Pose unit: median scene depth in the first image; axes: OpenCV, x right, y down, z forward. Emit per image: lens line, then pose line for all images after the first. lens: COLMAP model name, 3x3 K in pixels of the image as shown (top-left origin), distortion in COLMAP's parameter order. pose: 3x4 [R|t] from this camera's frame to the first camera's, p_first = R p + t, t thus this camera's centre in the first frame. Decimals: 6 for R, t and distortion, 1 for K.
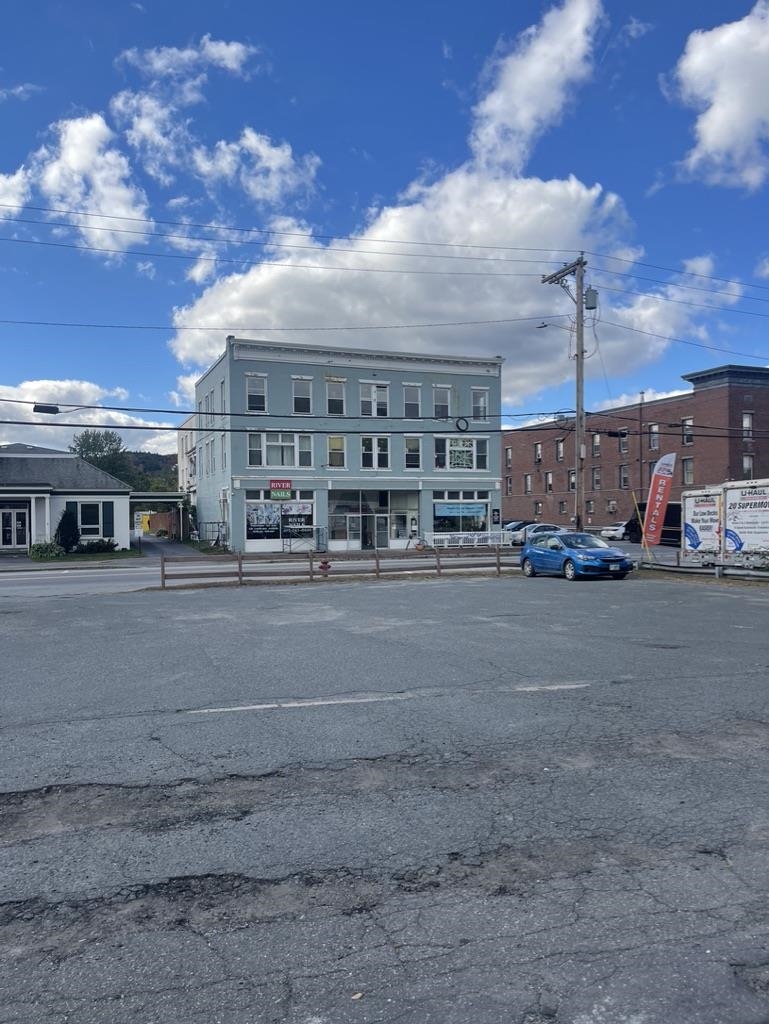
lens RADIAL K [[767.4, 0, 386.0], [0, 767.4, 511.4], [0, 0, 1]] dist [0.025295, -0.048187]
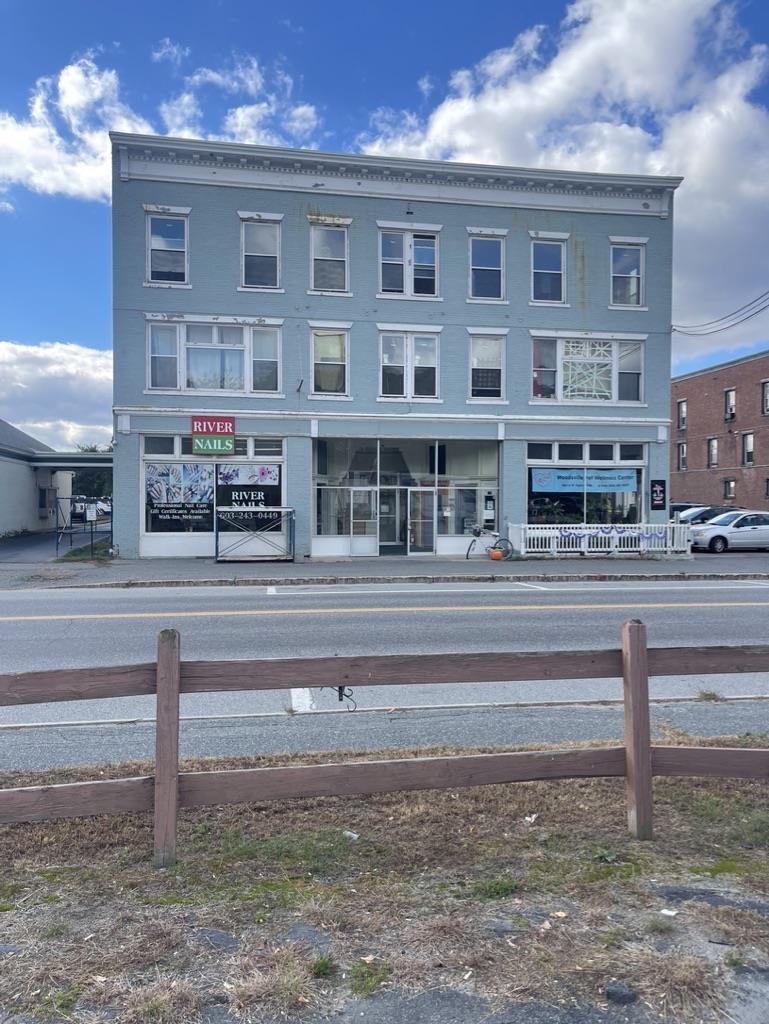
lens RADIAL K [[767.4, 0, 379.6], [0, 767.4, 509.7], [0, 0, 1]] dist [0.025295, -0.048187]
pose [[0.977688, 0.012793, -0.209673, 0.072729], [-0.010028, 0.999848, 0.014245, 0.011585], [0.209824, -0.011825, 0.977668, 0.482676]]
